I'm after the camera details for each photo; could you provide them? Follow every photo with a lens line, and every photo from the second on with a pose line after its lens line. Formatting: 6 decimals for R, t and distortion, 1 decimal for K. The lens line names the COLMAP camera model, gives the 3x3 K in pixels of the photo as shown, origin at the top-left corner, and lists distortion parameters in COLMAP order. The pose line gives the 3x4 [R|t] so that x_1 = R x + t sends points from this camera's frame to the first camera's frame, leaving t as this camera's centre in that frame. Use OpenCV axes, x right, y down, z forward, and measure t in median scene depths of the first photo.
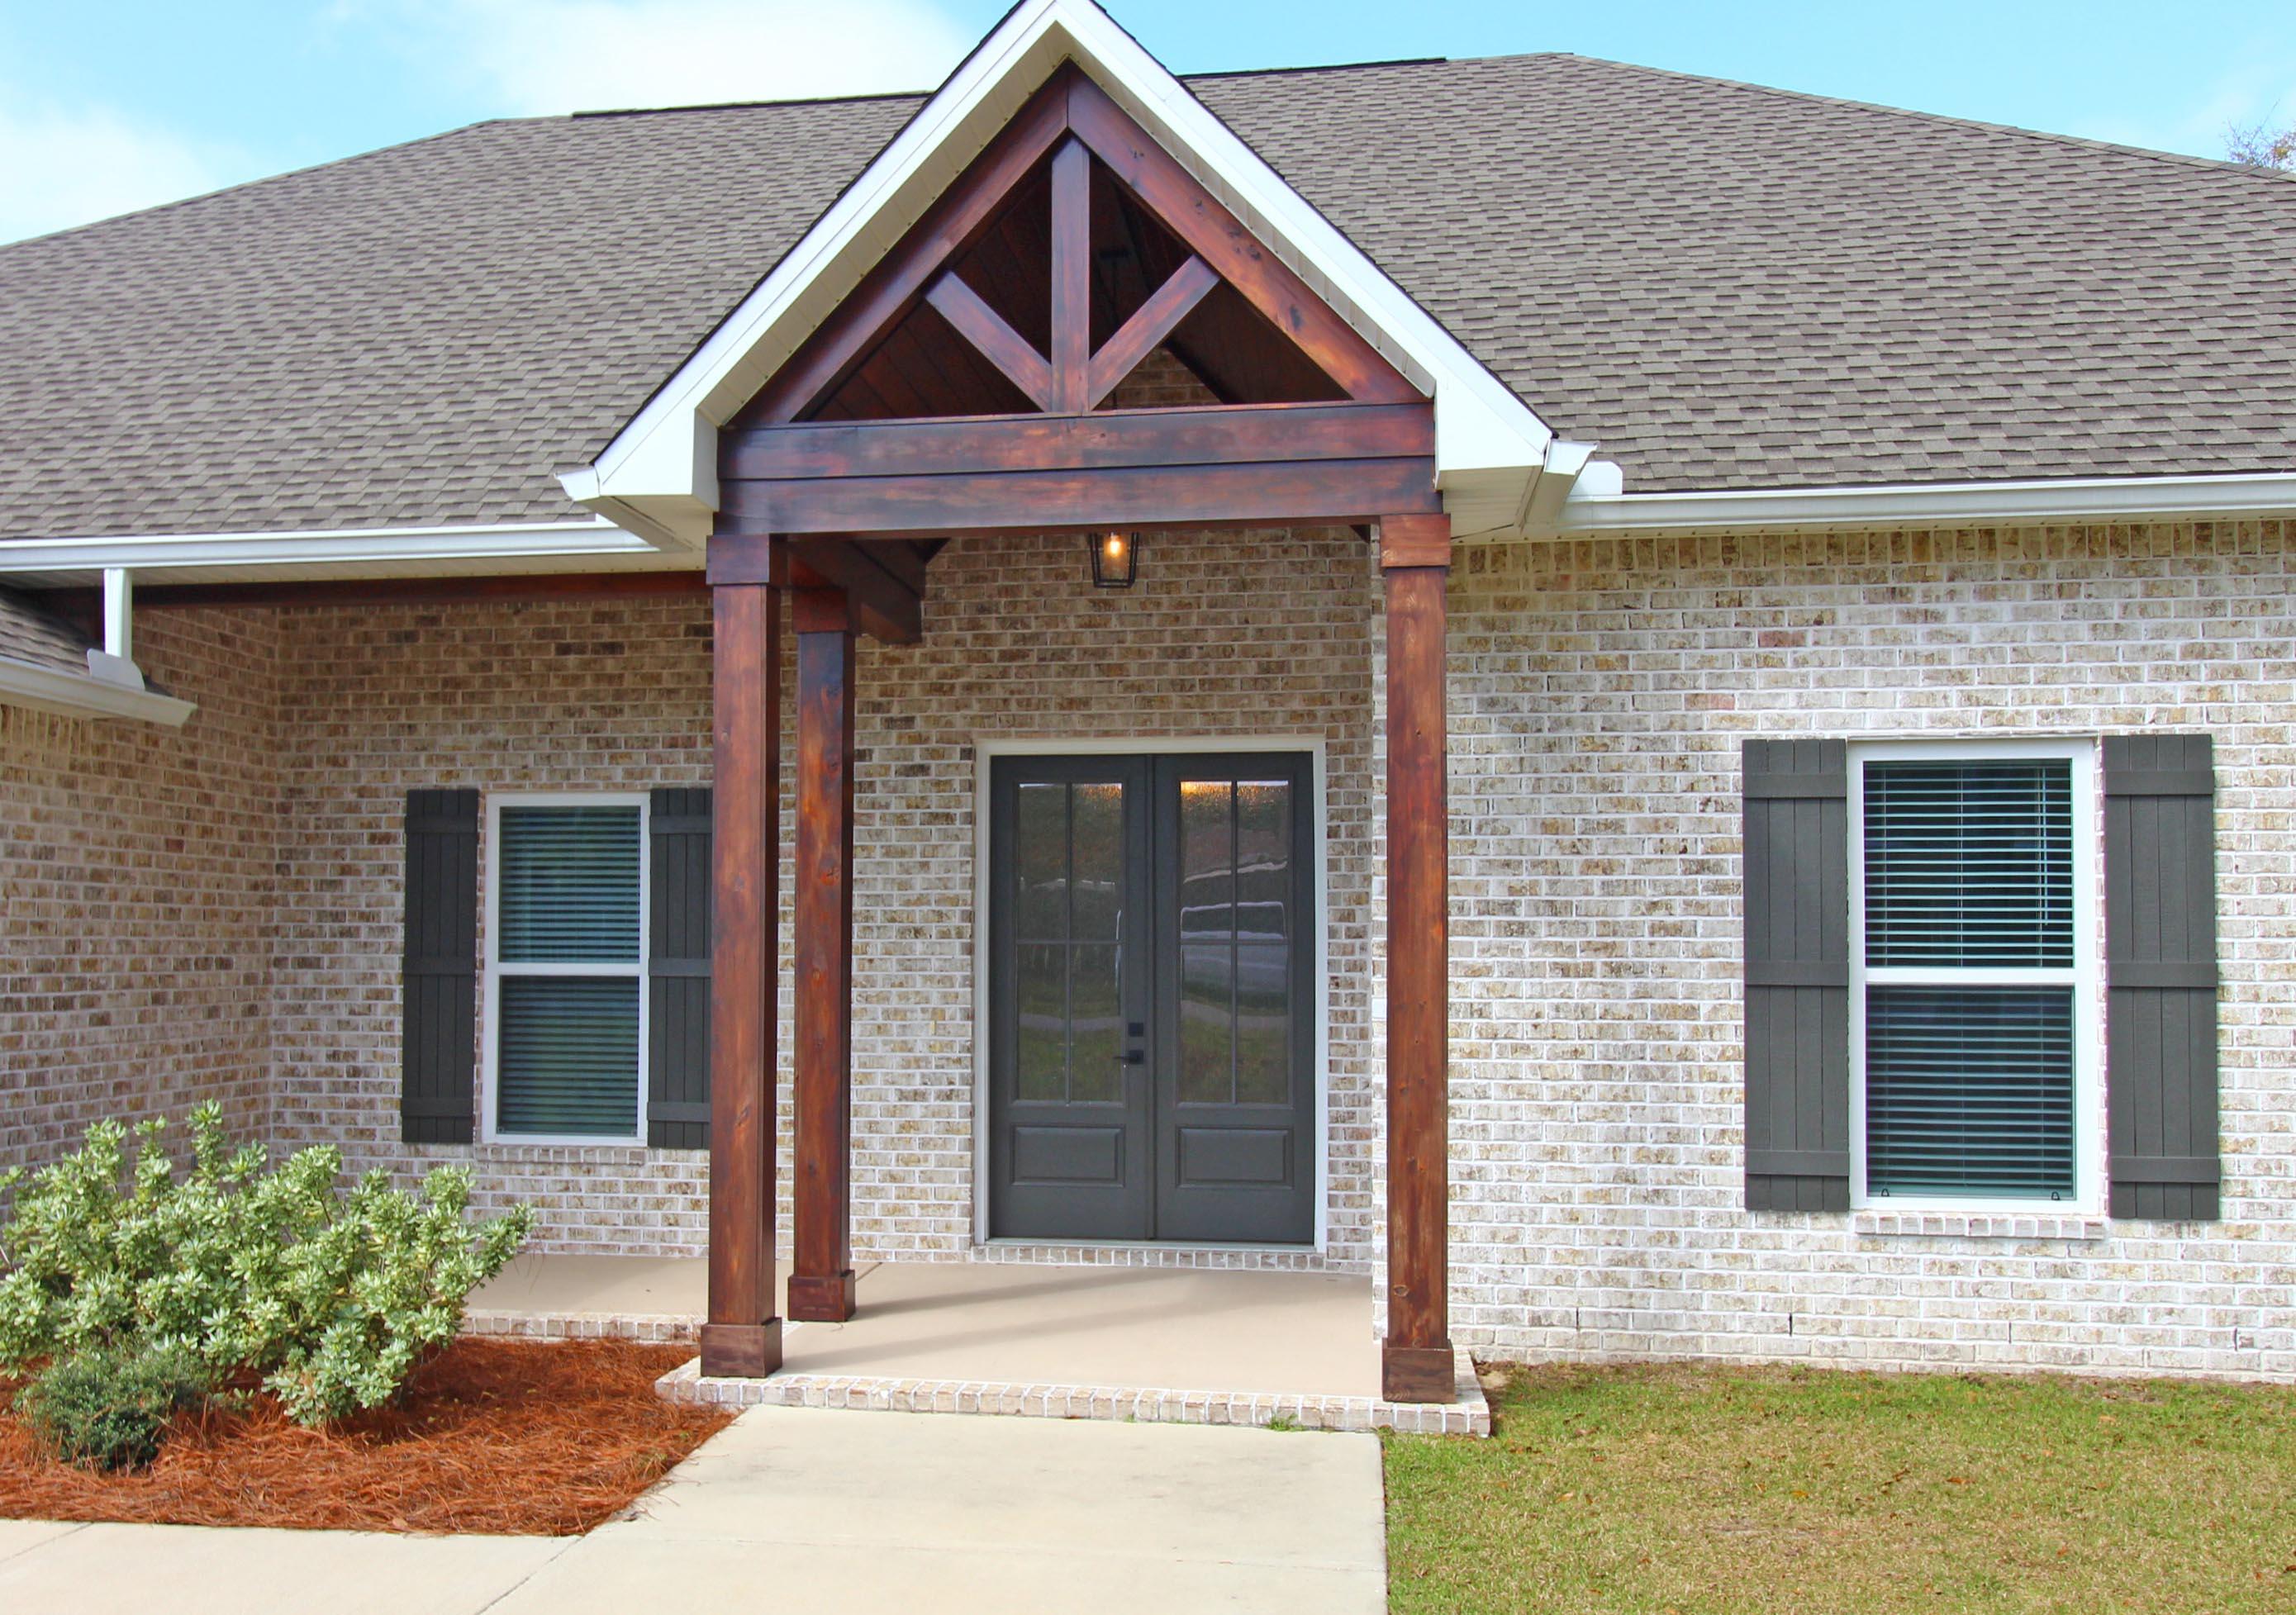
lens RADIAL K [[2219.8, 0, 999.2], [0, 2219.8, 894.3], [0, 0, 1]] dist [-0.009489, 0.000000]
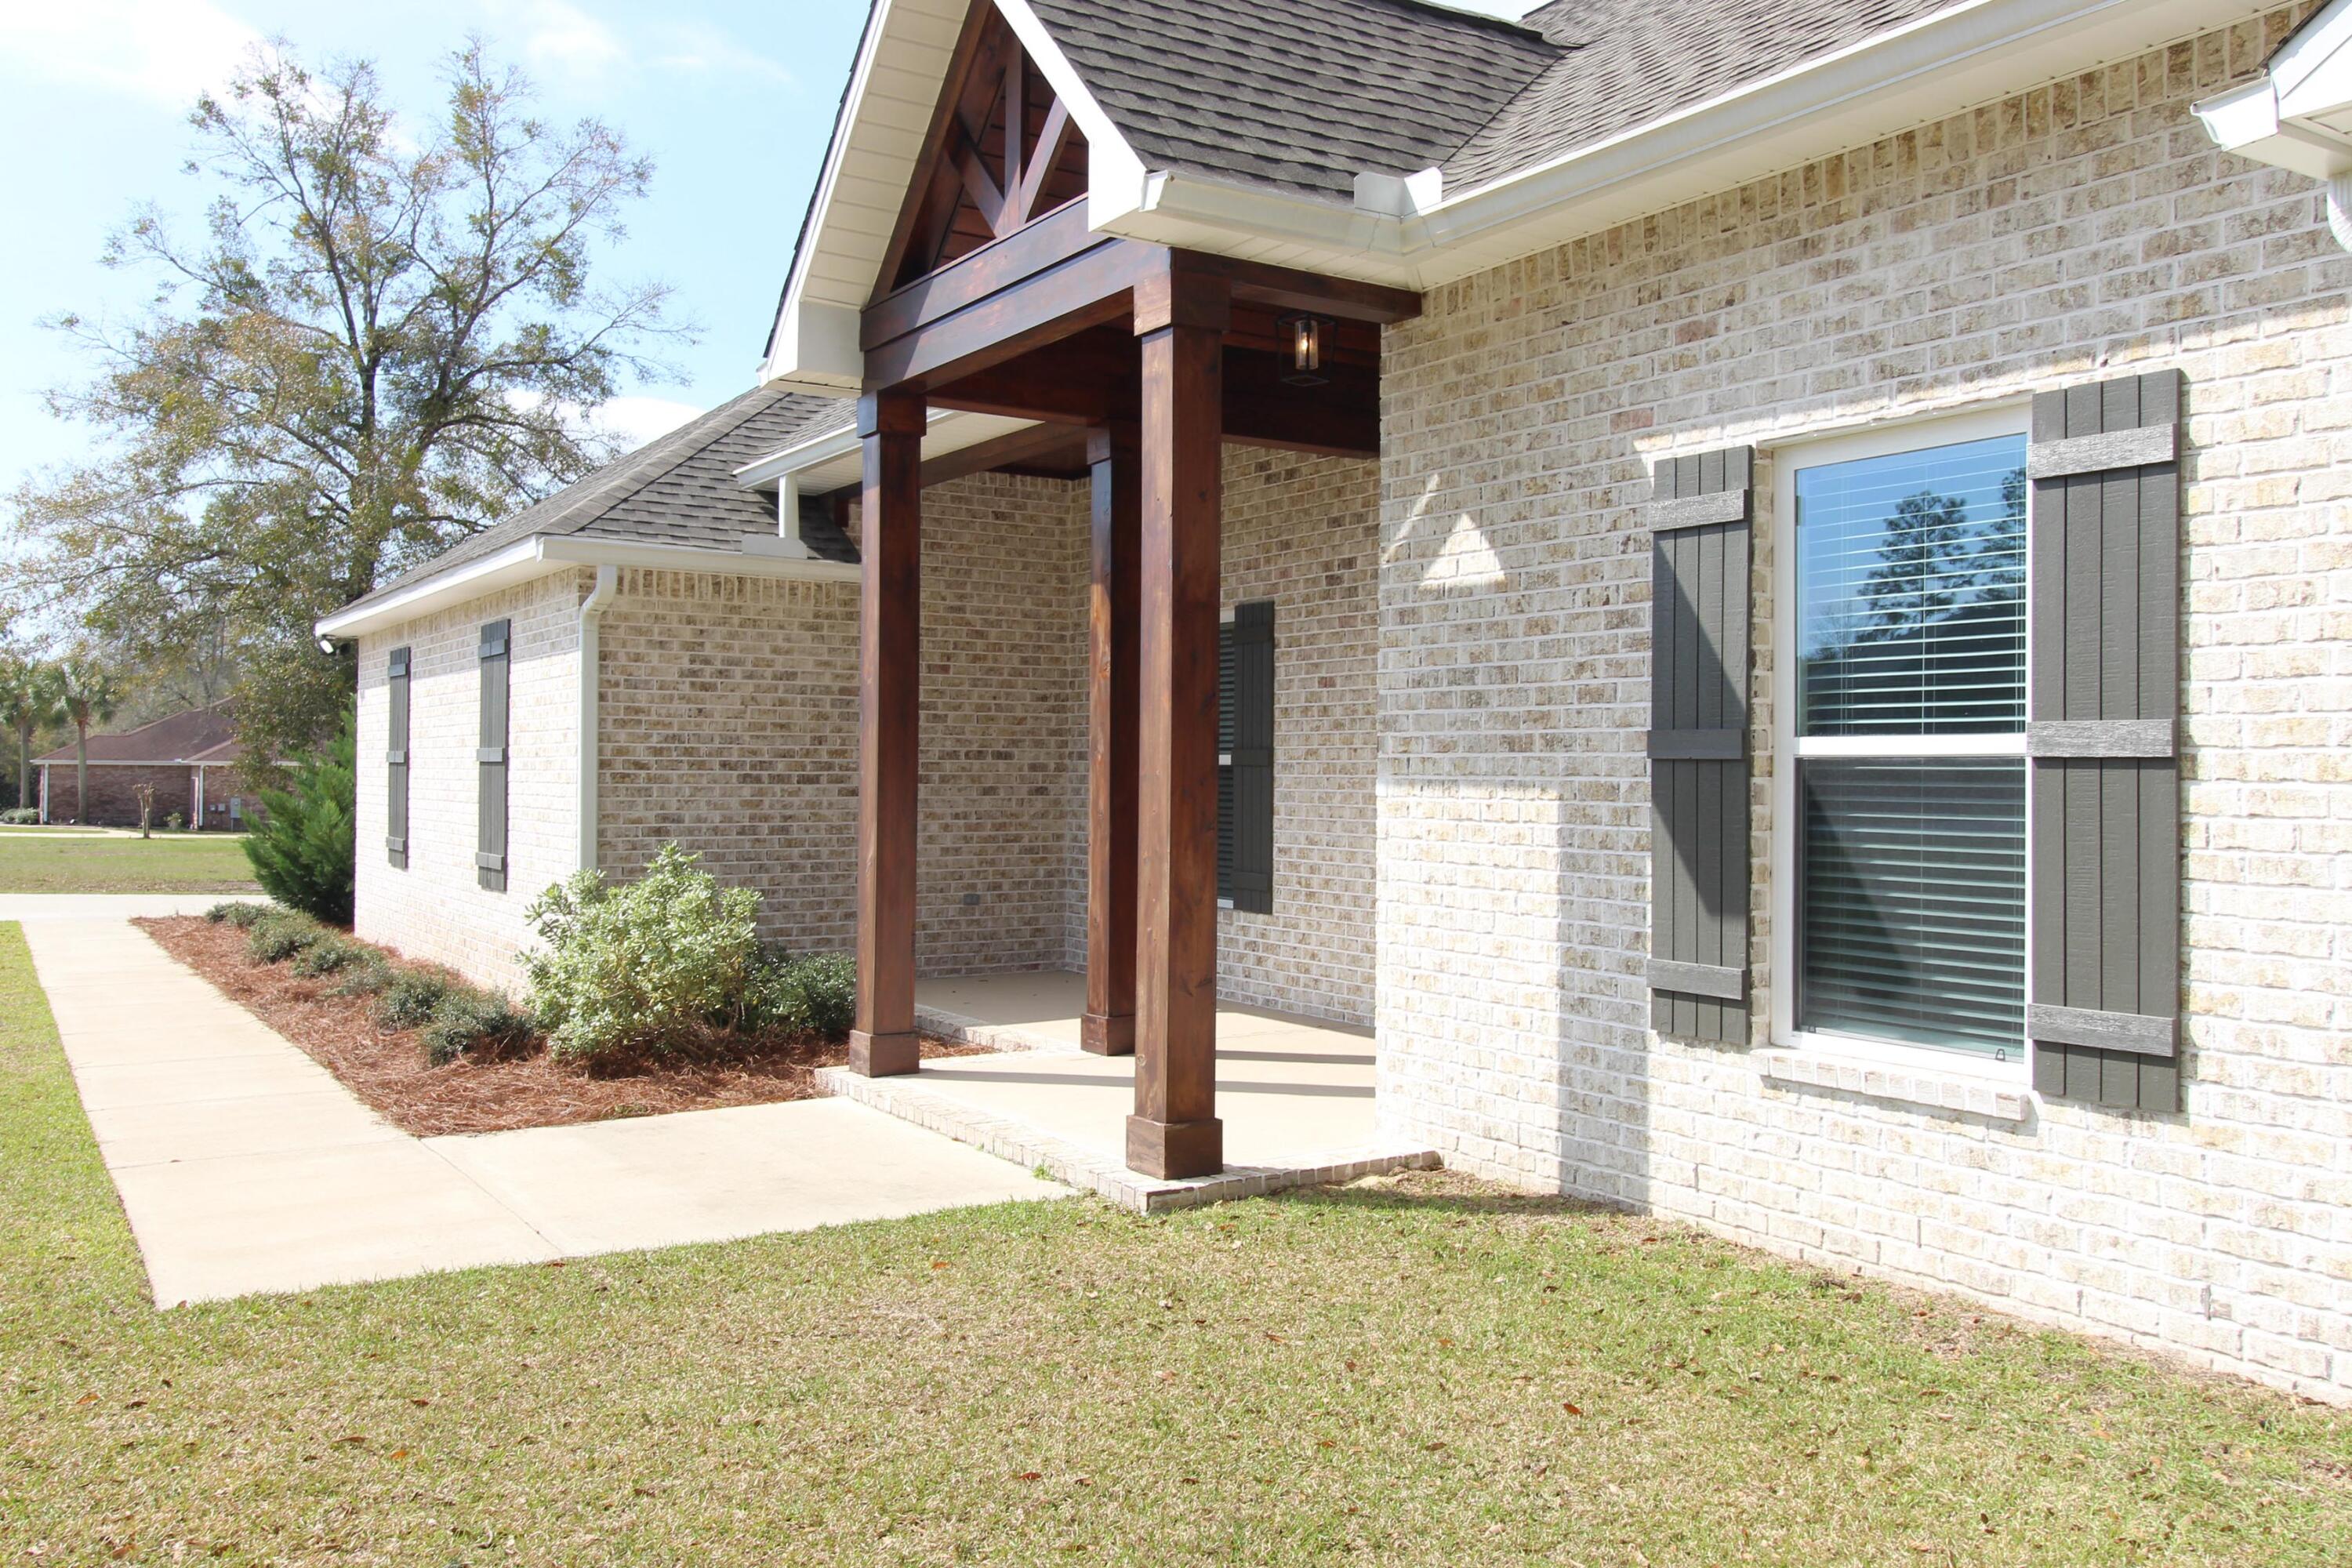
lens RADIAL K [[1868.0, 0, 1171.5], [0, 1868.0, 770.8], [0, 0, 1]] dist [-0.027294, 0.012271]
pose [[0.672210, 0.001955, -0.740358, 0.727447], [0.013640, 0.999794, 0.015025, 0.032261], [0.740235, -0.020198, 0.672045, 0.400588]]
